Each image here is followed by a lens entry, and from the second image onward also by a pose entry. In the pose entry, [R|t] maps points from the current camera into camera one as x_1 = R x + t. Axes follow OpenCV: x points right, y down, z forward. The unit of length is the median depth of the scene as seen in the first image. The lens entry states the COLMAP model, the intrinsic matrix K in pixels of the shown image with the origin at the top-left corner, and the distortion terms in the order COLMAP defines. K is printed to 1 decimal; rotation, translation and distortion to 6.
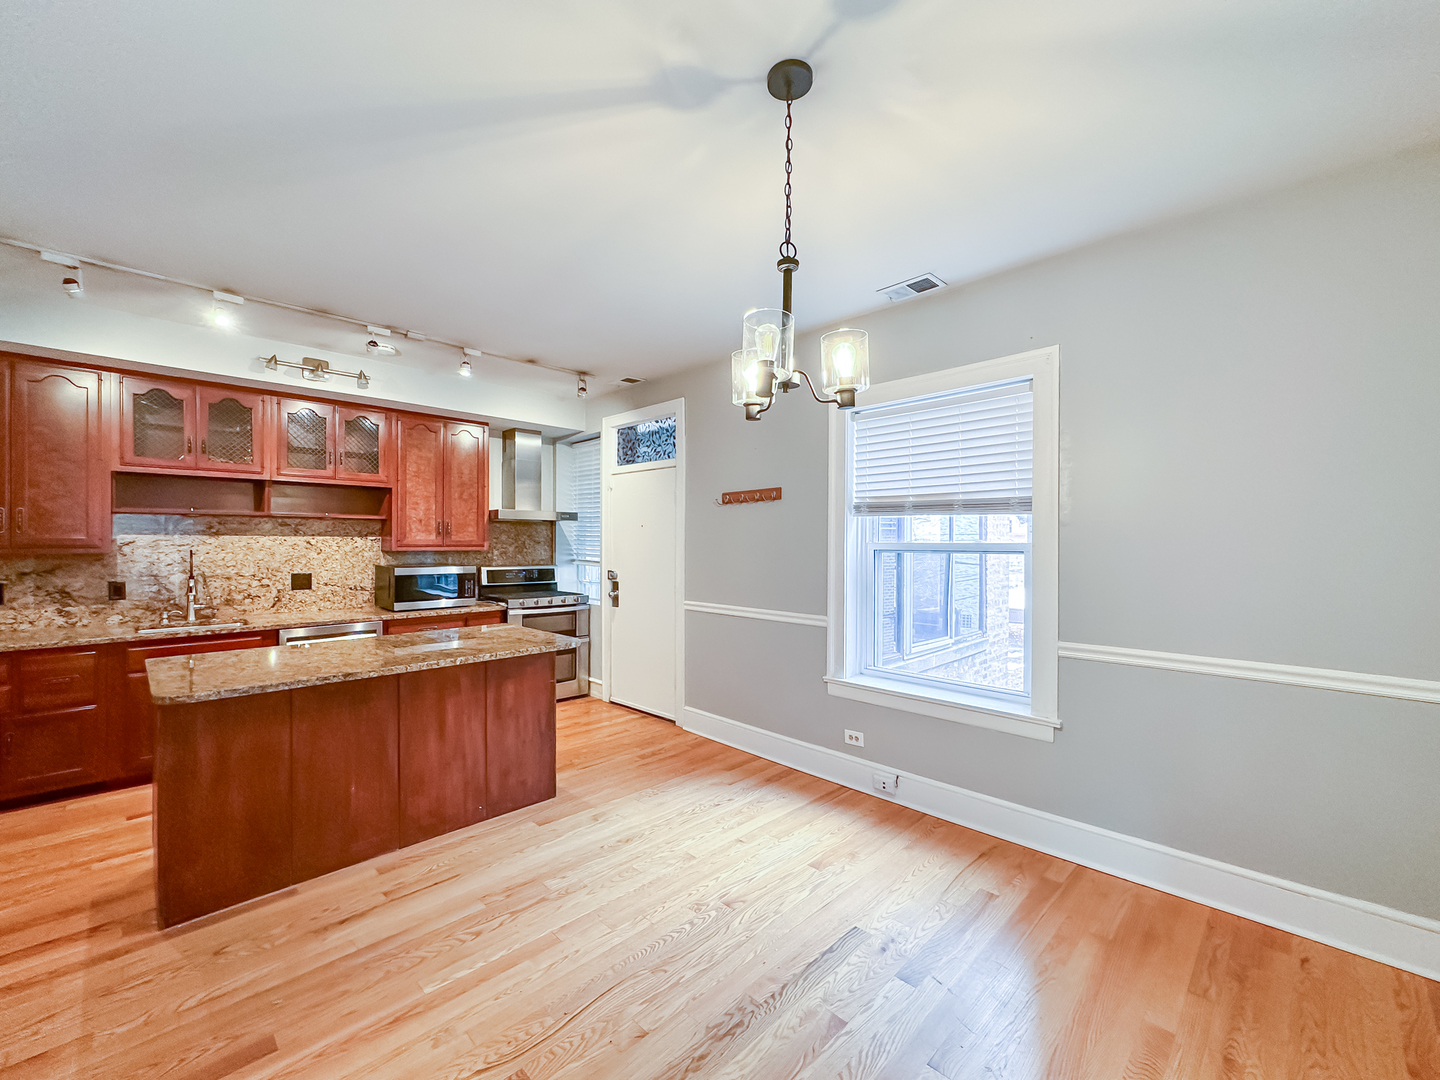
lens RADIAL K [[575.9, 0, 716.3], [0, 575.9, 539.3], [0, 0, 1]] dist [-0.009583, 0.000964]
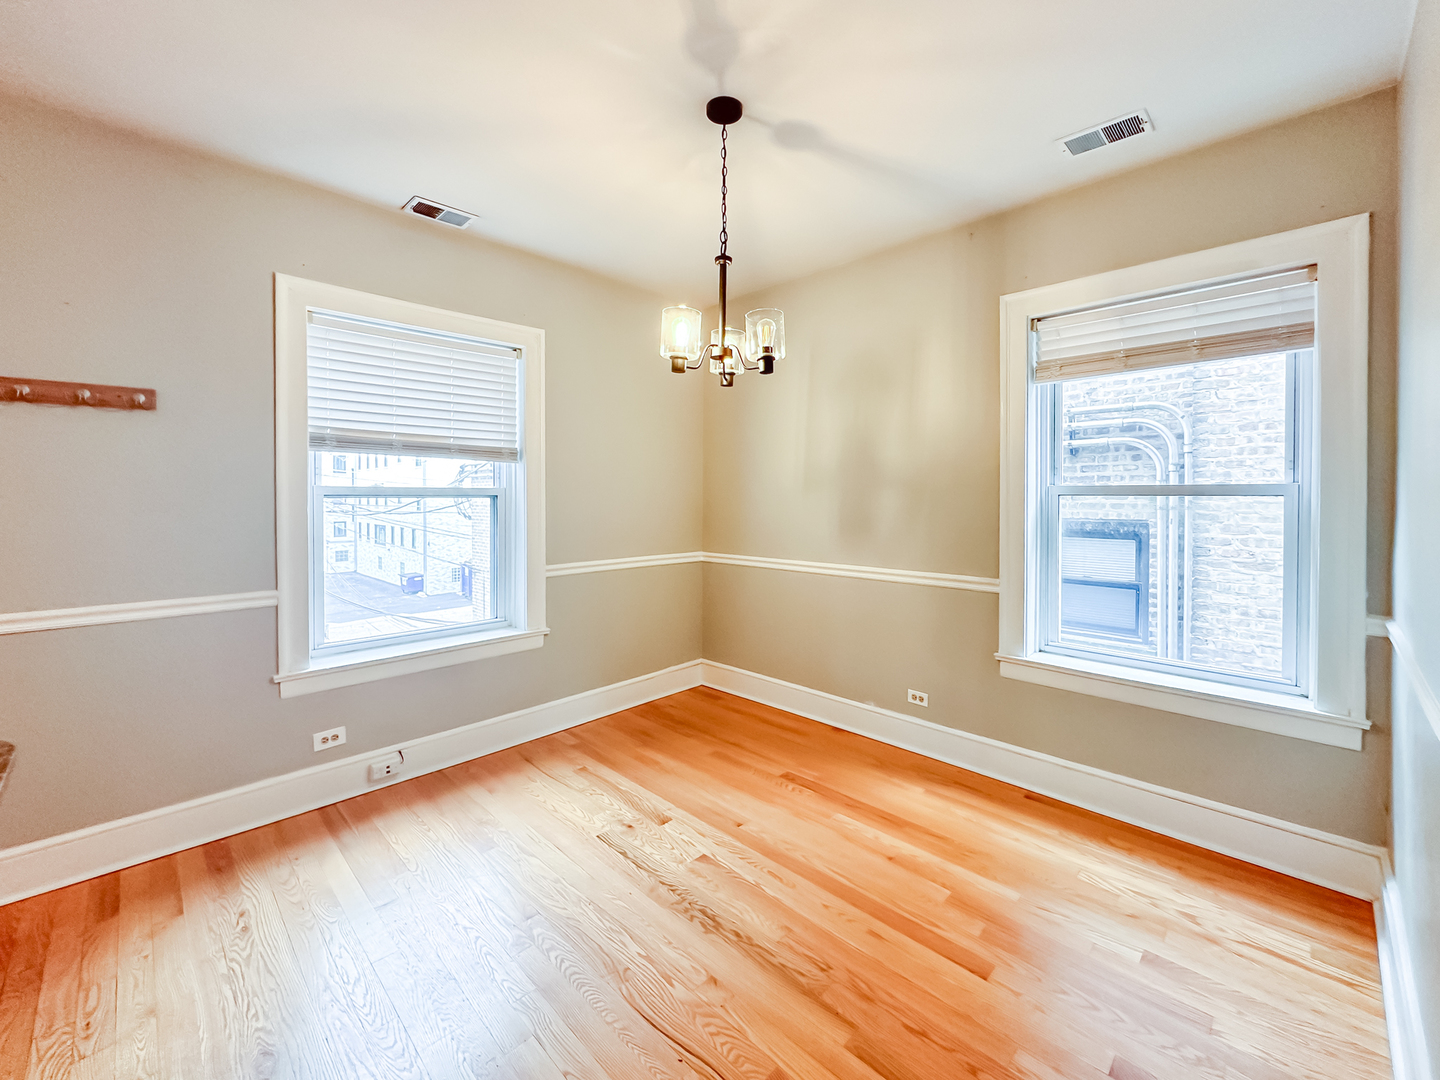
lens RADIAL K [[575.9, 0, 740.0], [0, 575.9, 495.3], [0, 0, 1]] dist [-0.009583, 0.000964]
pose [[-0.002510, -0.006110, 0.999978, -0.663859], [-0.008950, 0.999941, 0.006087, 0.011603], [-0.999957, -0.008934, -0.002565, 0.573112]]
